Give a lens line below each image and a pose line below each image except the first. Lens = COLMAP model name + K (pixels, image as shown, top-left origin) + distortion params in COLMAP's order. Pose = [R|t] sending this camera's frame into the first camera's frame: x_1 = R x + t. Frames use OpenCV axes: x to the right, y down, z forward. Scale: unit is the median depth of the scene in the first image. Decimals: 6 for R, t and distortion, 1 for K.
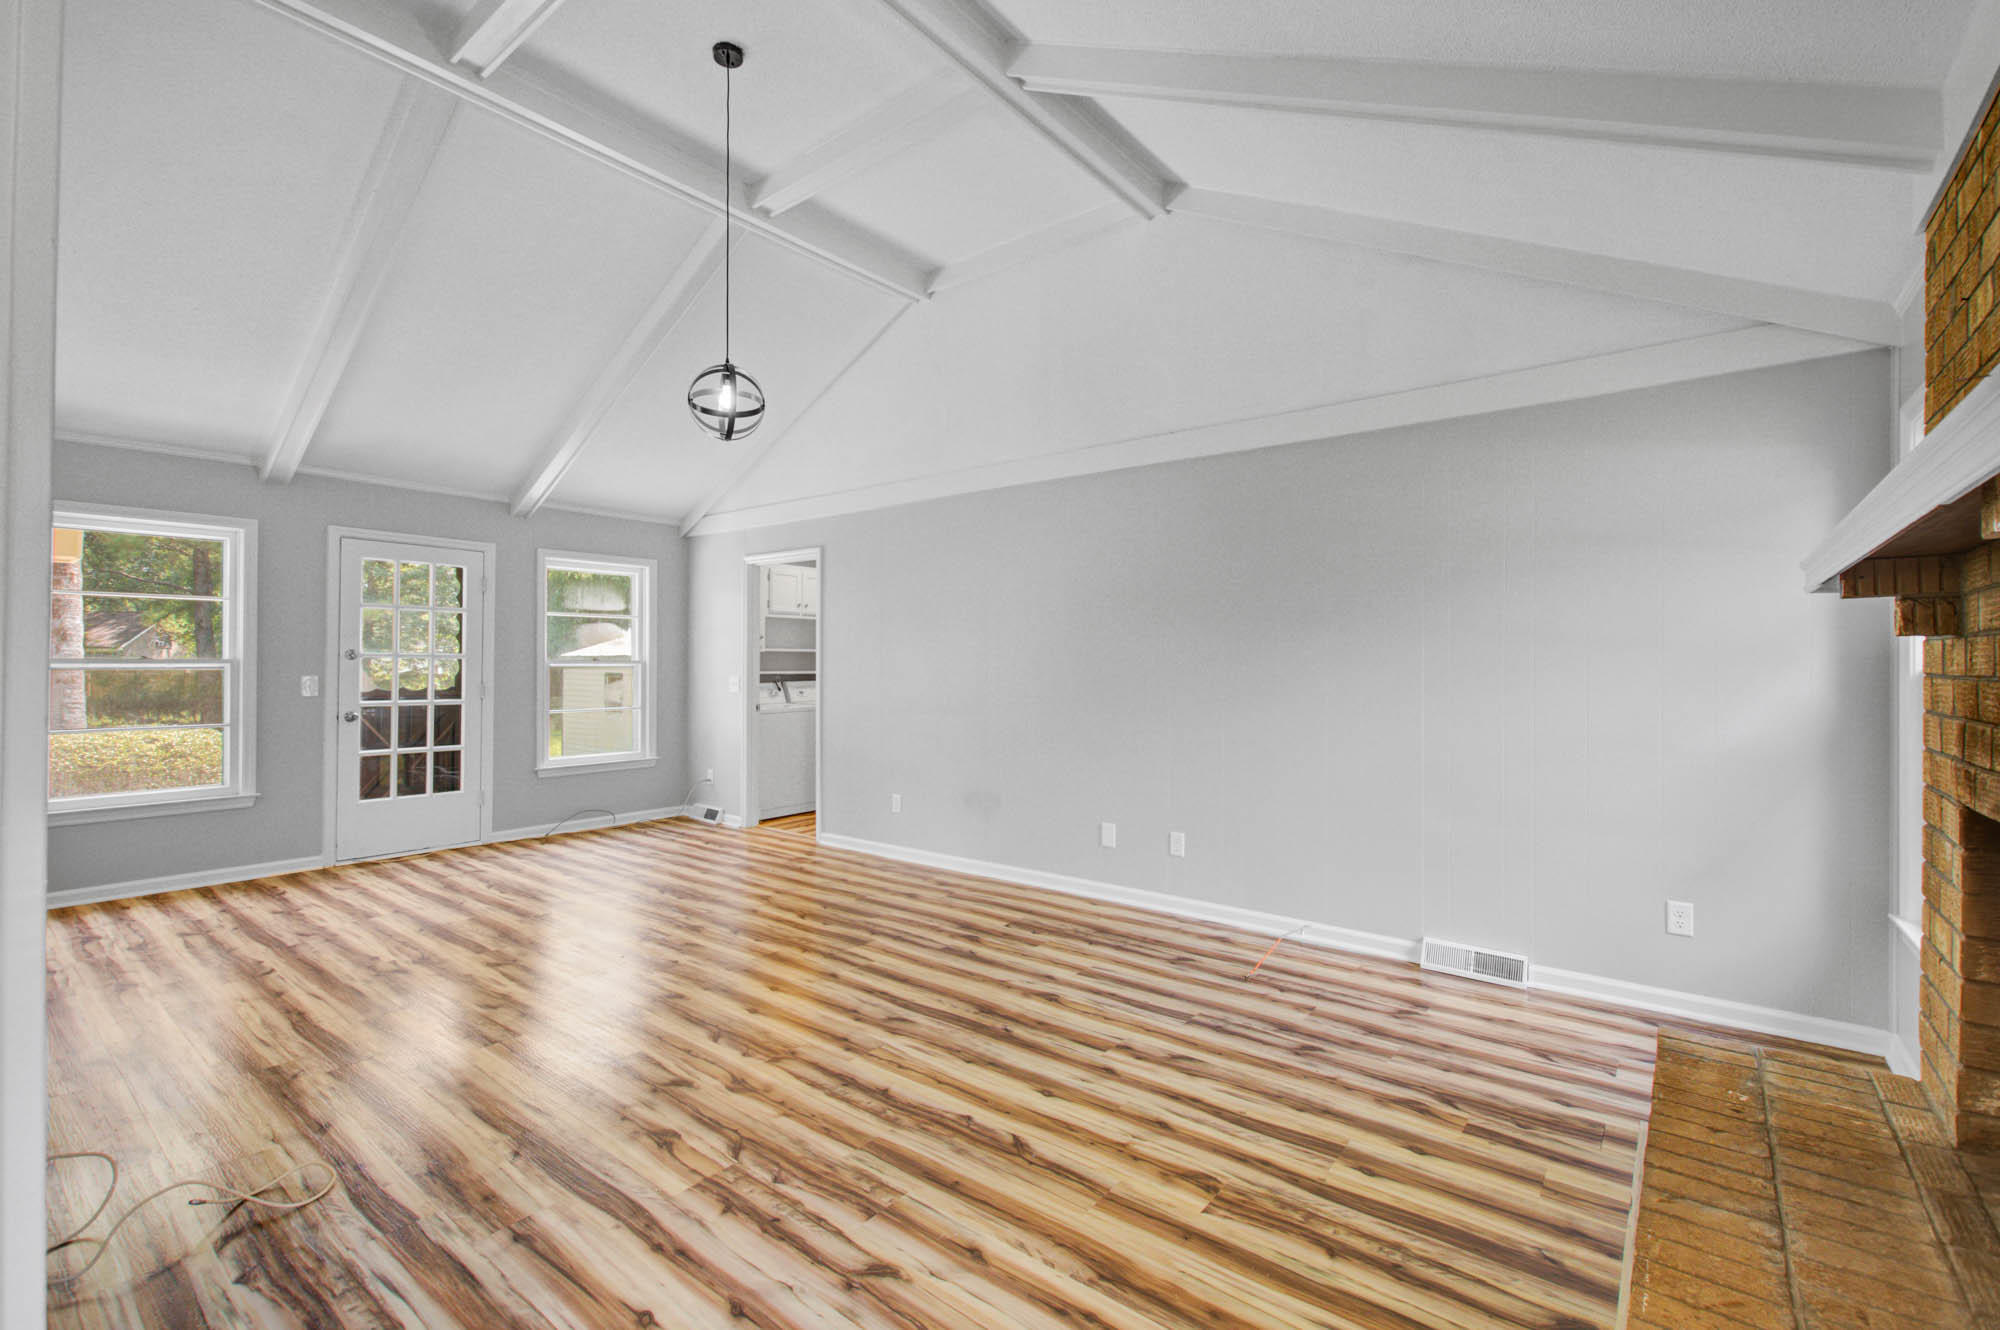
lens RADIAL K [[875.7, 0, 989.6], [0, 875.7, 662.3], [0, 0, 1]] dist [0.009177, -0.002821]
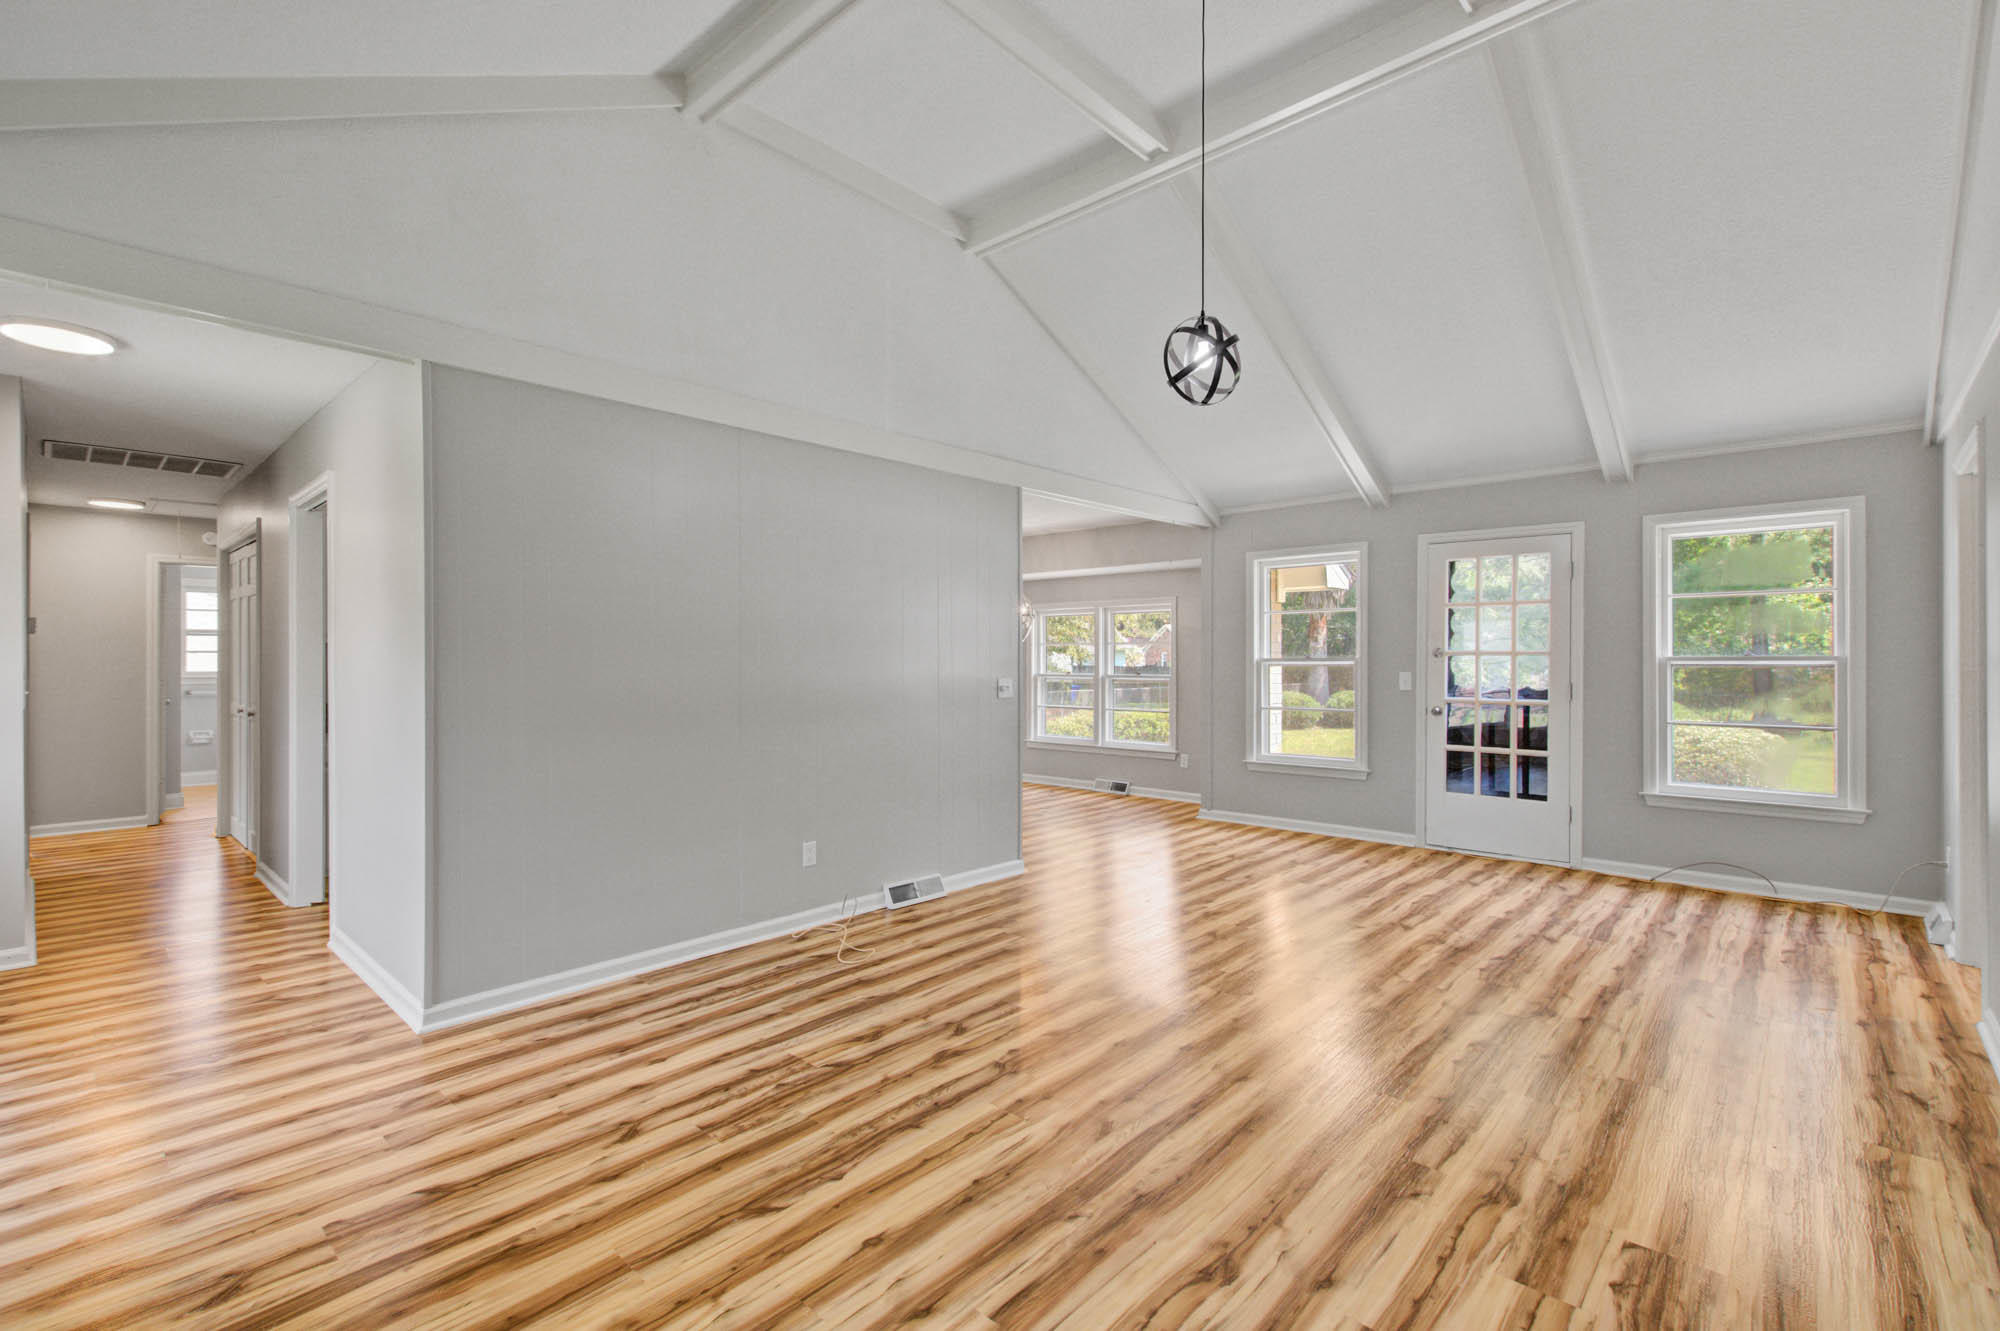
lens RADIAL K [[875.7, 0, 1006.3], [0, 875.7, 674.5], [0, 0, 1]] dist [0.009177, -0.002821]
pose [[-0.064382, 0.012224, -0.997850, 0.594112], [0.003655, 0.999921, 0.012014, 0.002127], [0.997919, -0.002873, -0.064421, 0.869779]]
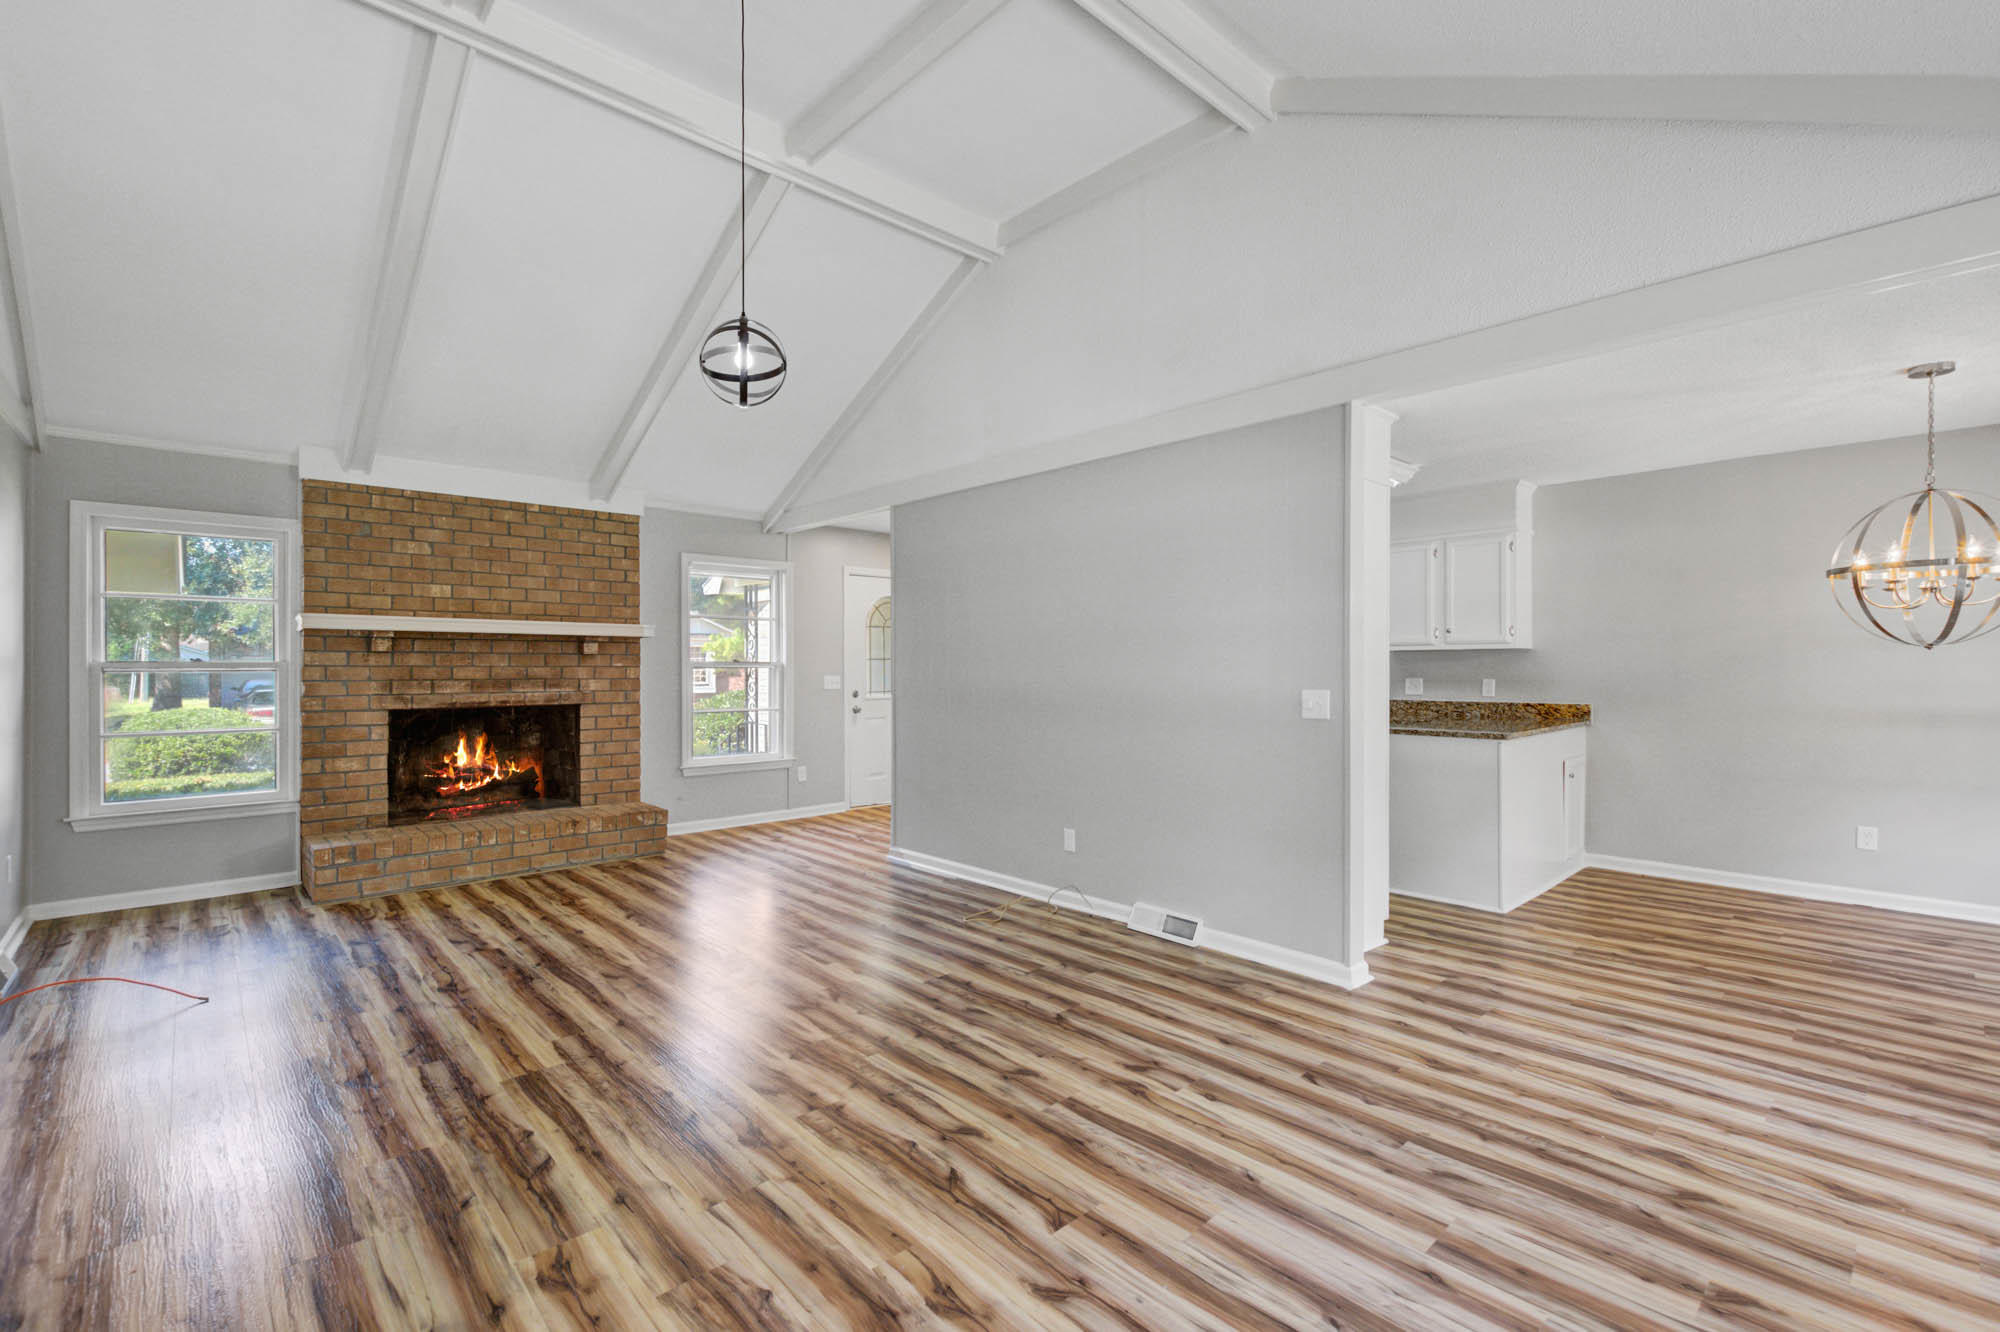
lens RADIAL K [[875.7, 0, 1005.1], [0, 875.7, 669.0], [0, 0, 1]] dist [0.009177, -0.002821]
pose [[-0.990549, -0.006049, 0.137026, -0.689559], [-0.005562, 0.999977, 0.003934, 0.000337], [-0.137047, 0.003134, -0.990560, 1.855831]]
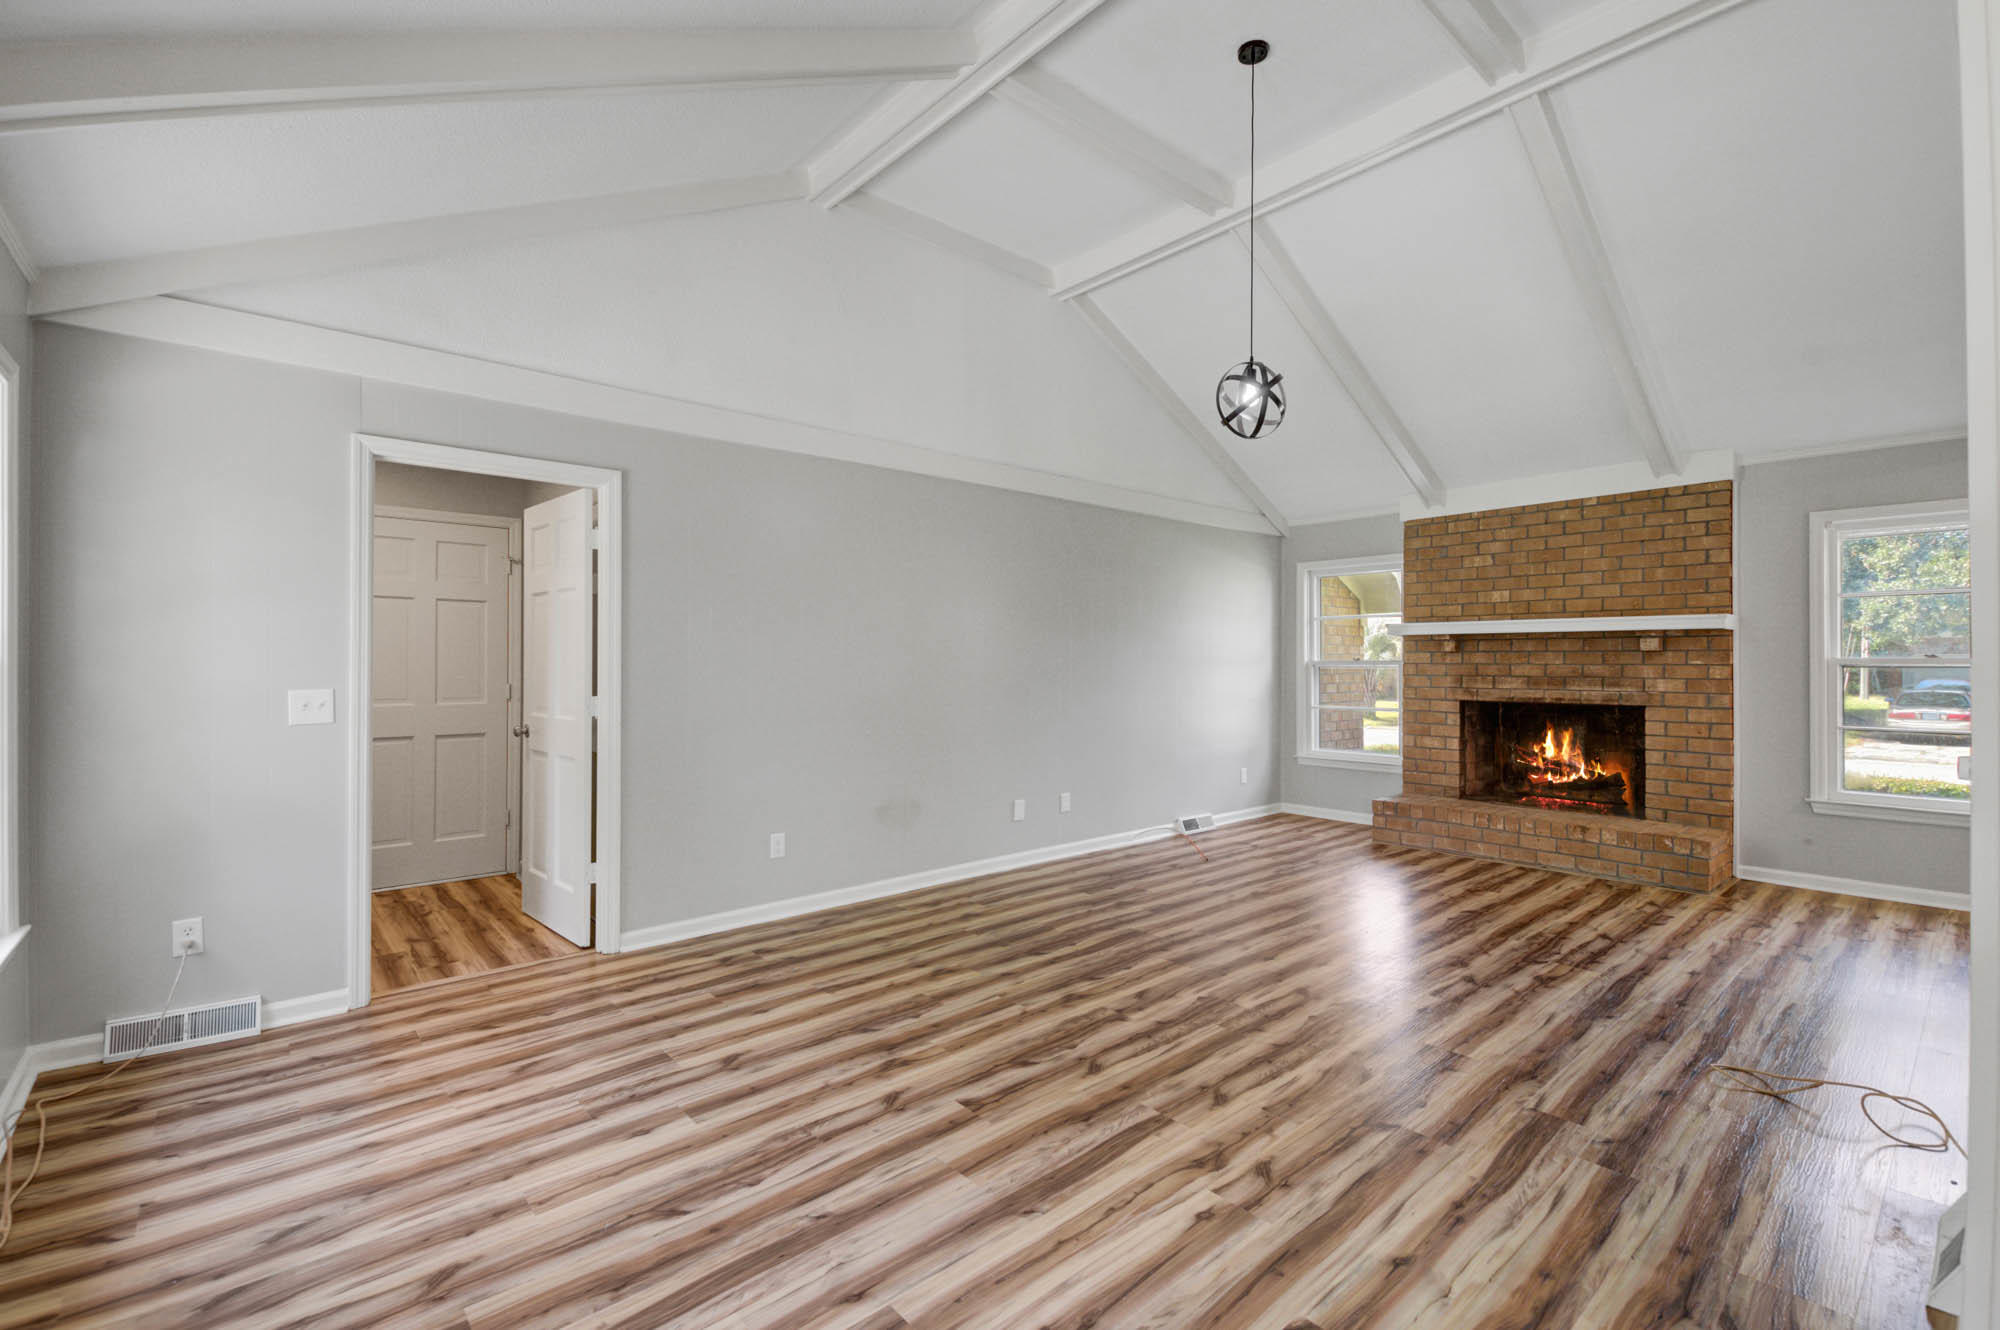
lens RADIAL K [[875.7, 0, 999.1], [0, 875.7, 663.3], [0, 0, 1]] dist [0.009177, -0.002821]
pose [[0.174471, -0.006278, 0.984642, -1.361484], [-0.001038, 0.999978, 0.006559, -0.004388], [-0.984662, -0.002166, 0.174460, 1.124564]]
